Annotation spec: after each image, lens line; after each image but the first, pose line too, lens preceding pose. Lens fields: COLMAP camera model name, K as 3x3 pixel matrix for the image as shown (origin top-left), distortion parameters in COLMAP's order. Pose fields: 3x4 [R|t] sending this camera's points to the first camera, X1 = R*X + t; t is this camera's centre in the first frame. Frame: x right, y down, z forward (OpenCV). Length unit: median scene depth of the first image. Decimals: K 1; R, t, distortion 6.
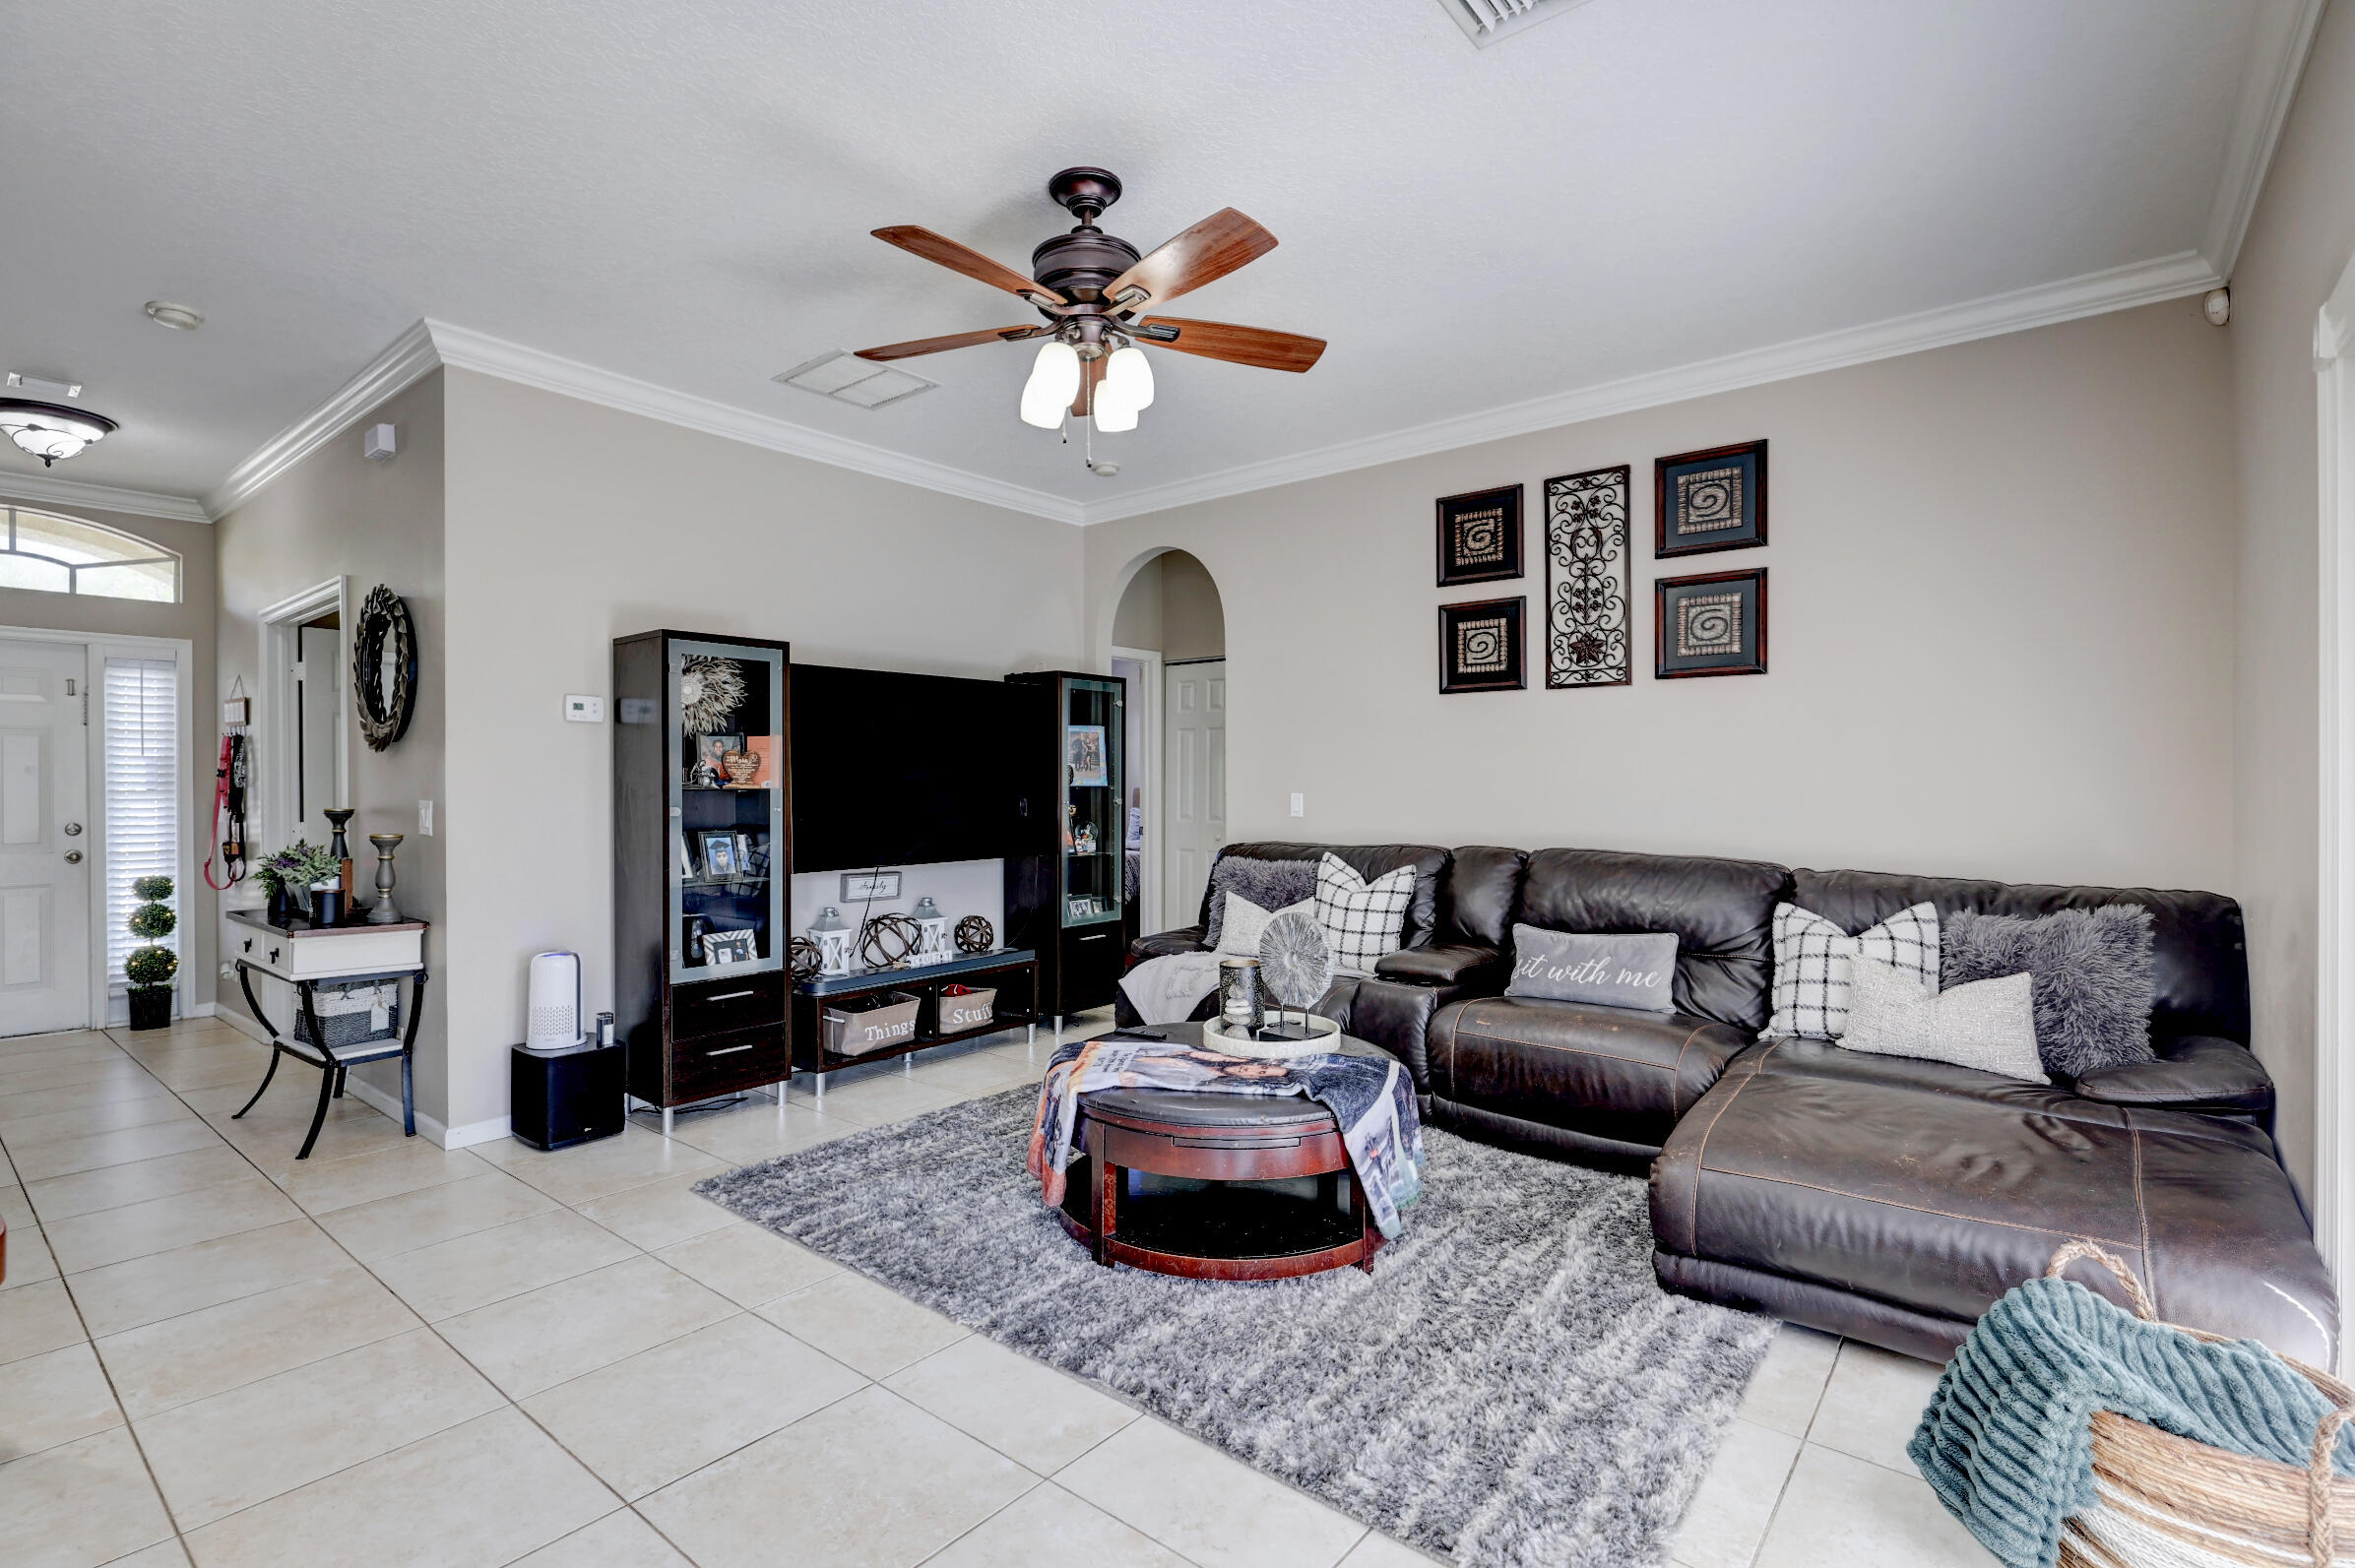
lens RADIAL K [[1097.2, 0, 1175.5], [0, 1097.2, 790.4], [0, 0, 1]] dist [-0.002837, 0.001743]
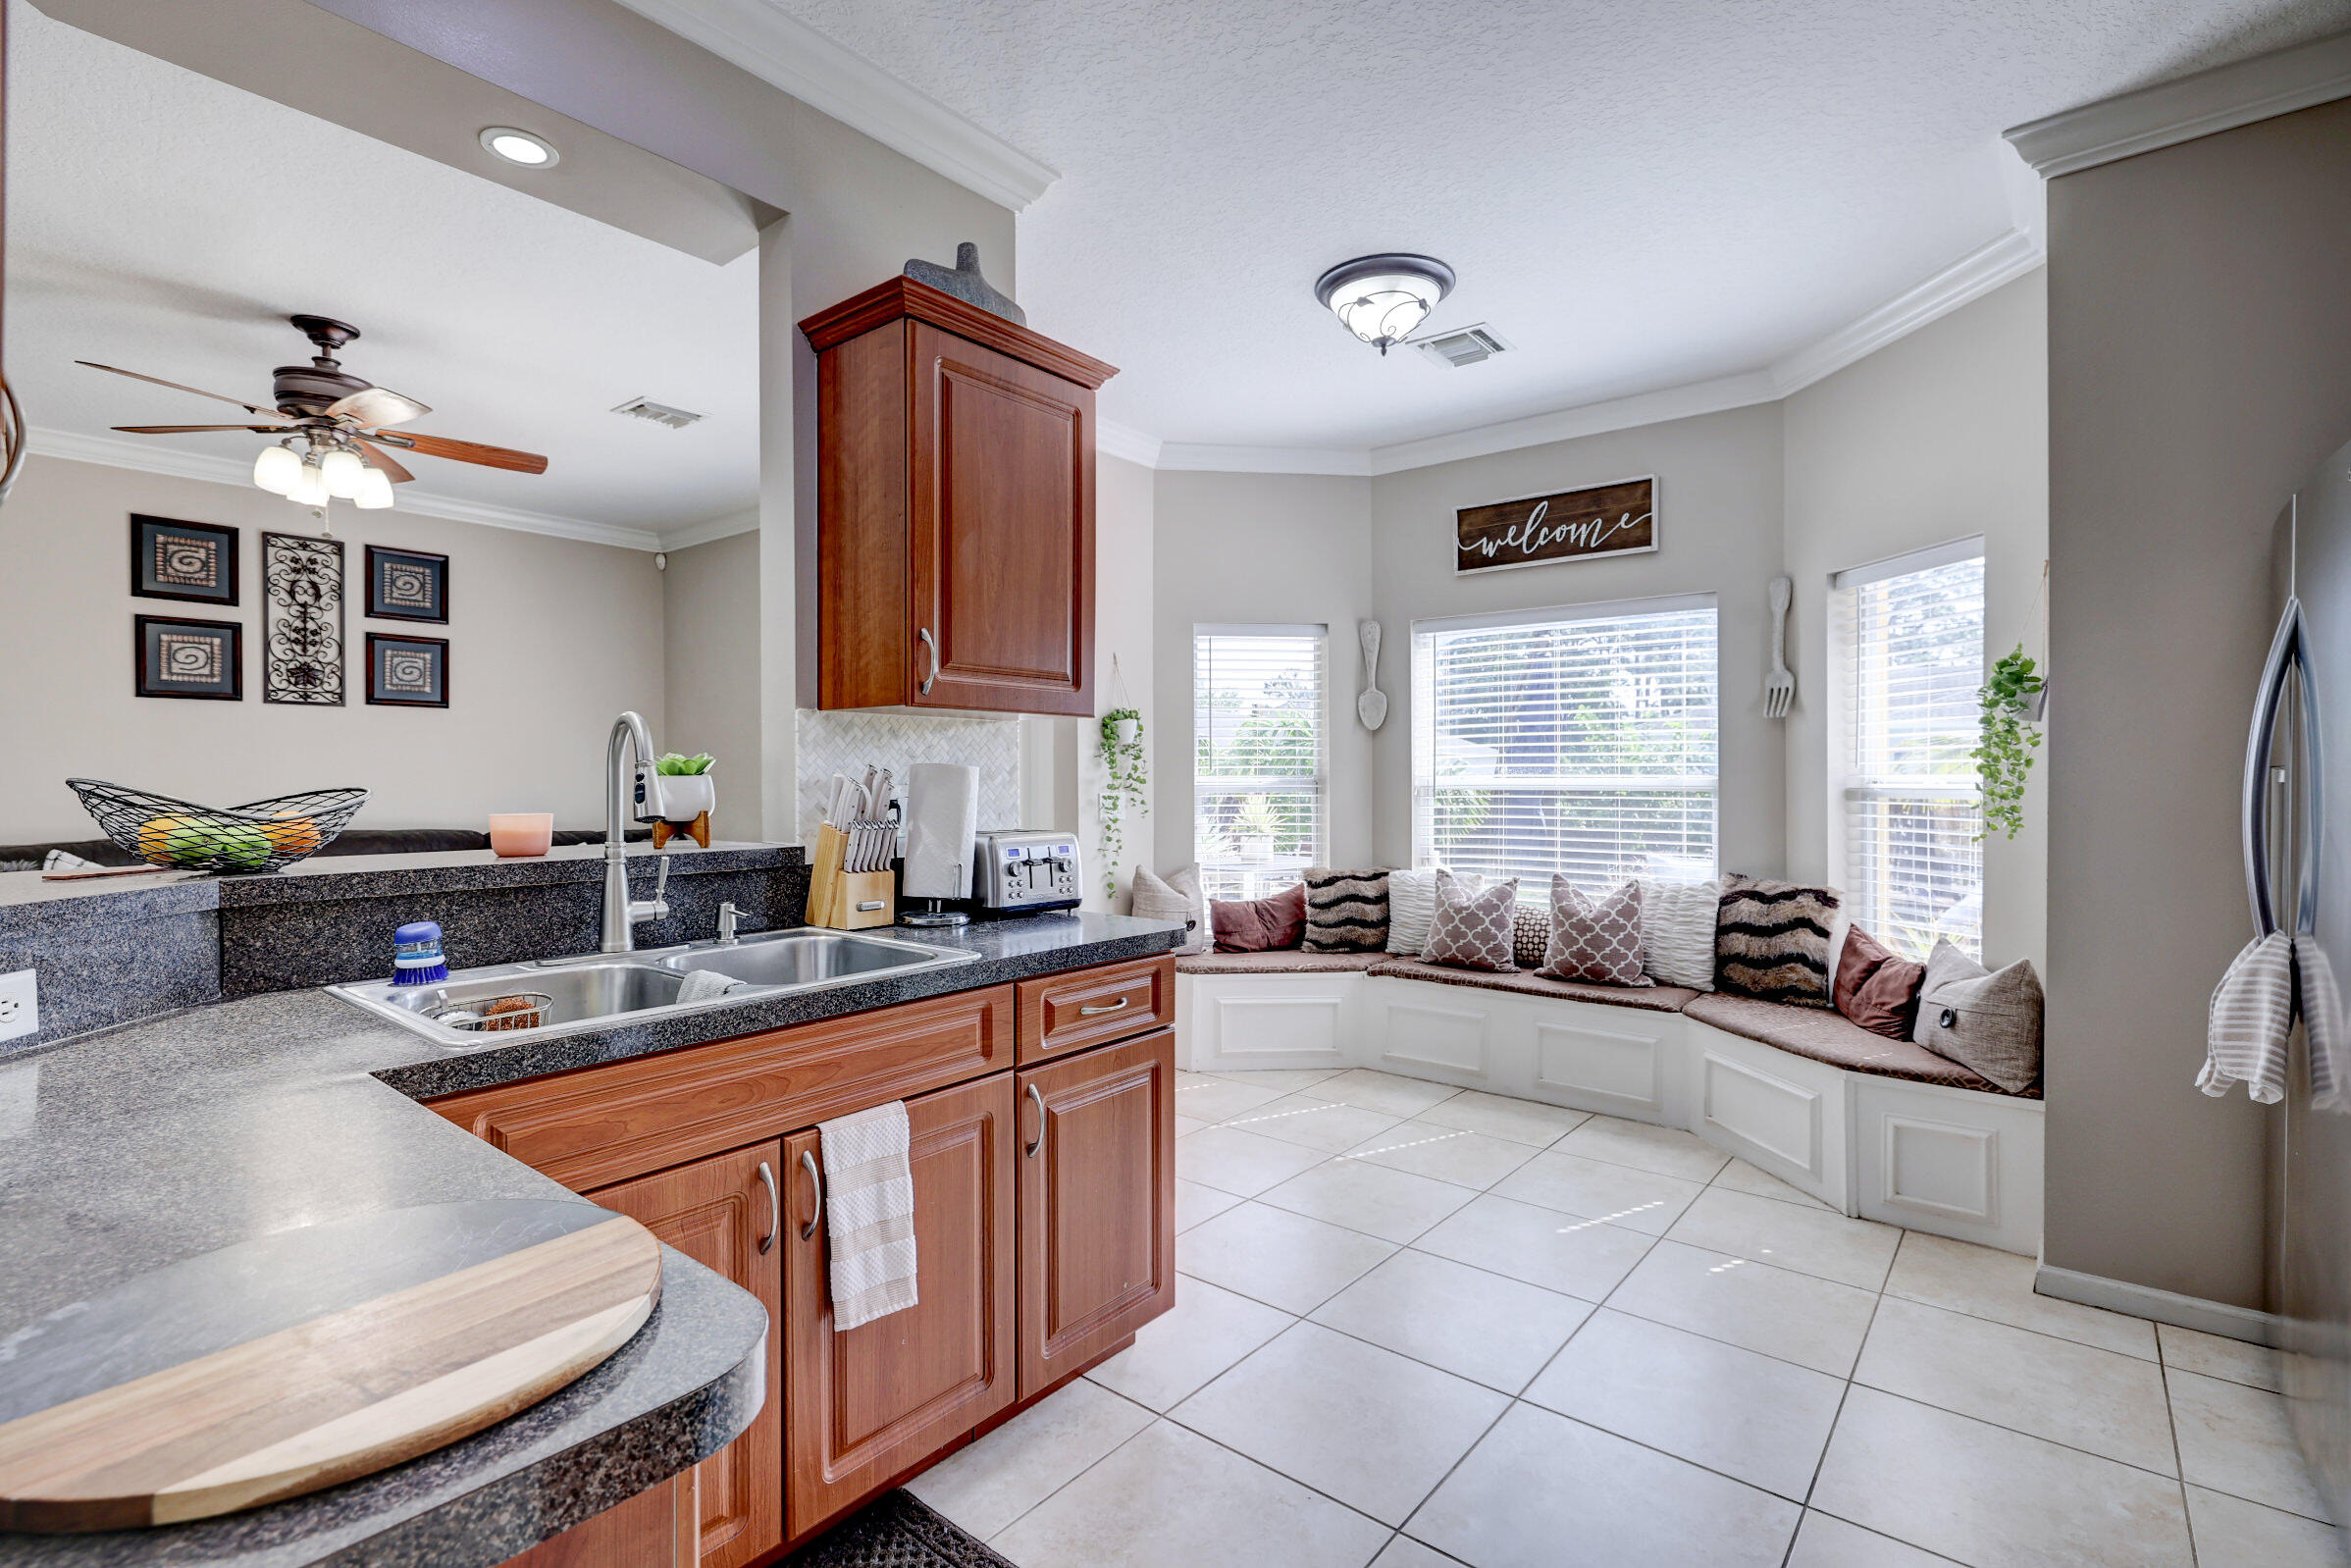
lens RADIAL K [[1095.4, 0, 1174.4], [0, 1095.4, 783.7], [0, 0, 1]] dist [-0.002837, 0.001743]
pose [[-0.000176, -0.001406, 0.999999, -0.916009], [0.009666, 0.999952, 0.001408, 0.005921], [-0.999953, 0.009666, -0.000163, -0.012853]]
